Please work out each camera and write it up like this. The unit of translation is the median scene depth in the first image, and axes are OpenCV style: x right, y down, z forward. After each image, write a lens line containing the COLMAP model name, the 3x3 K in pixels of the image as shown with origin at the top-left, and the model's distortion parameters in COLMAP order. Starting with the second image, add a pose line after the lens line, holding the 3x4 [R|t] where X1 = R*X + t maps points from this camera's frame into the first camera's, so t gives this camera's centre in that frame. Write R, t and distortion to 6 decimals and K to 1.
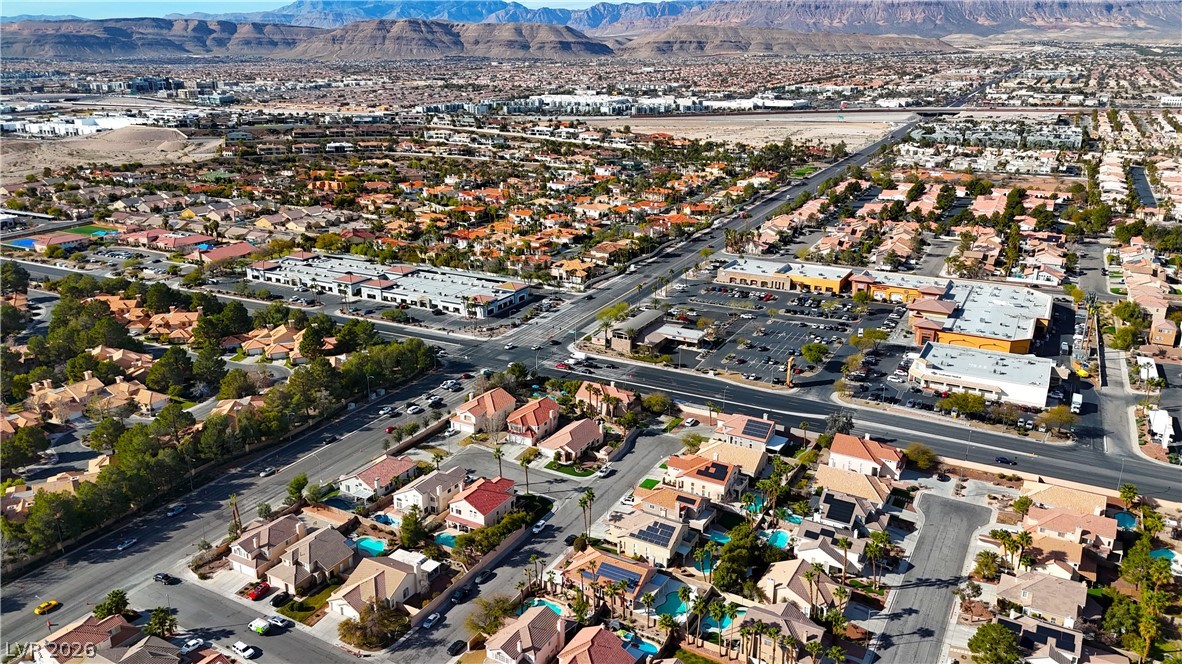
lens RADIAL K [[815.4, 0, 591.0], [0, 815.4, 332.0], [0, 0, 1]] dist [0.067720, -0.062981]
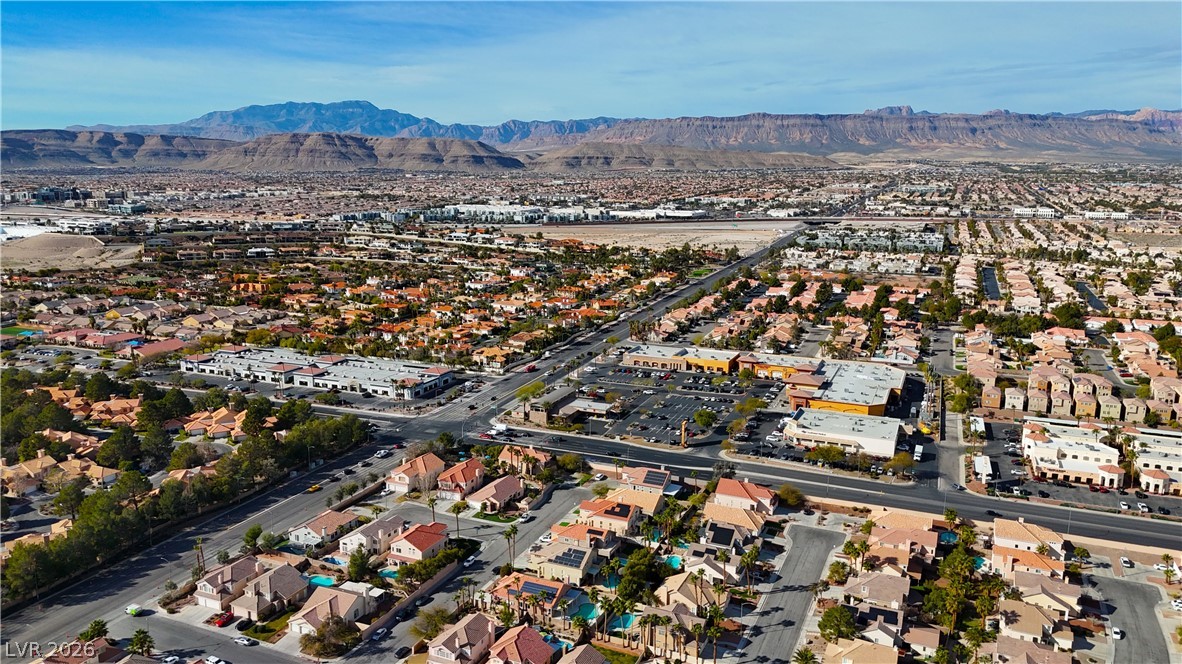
lens RADIAL K [[815.4, 0, 591.0], [0, 815.4, 332.0], [0, 0, 1]] dist [0.067720, -0.062981]
pose [[0.994459, -0.014702, 0.104094, -0.004794], [0.027864, 0.991621, -0.126141, 0.037463], [-0.101367, 0.128342, 0.986536, -0.113297]]
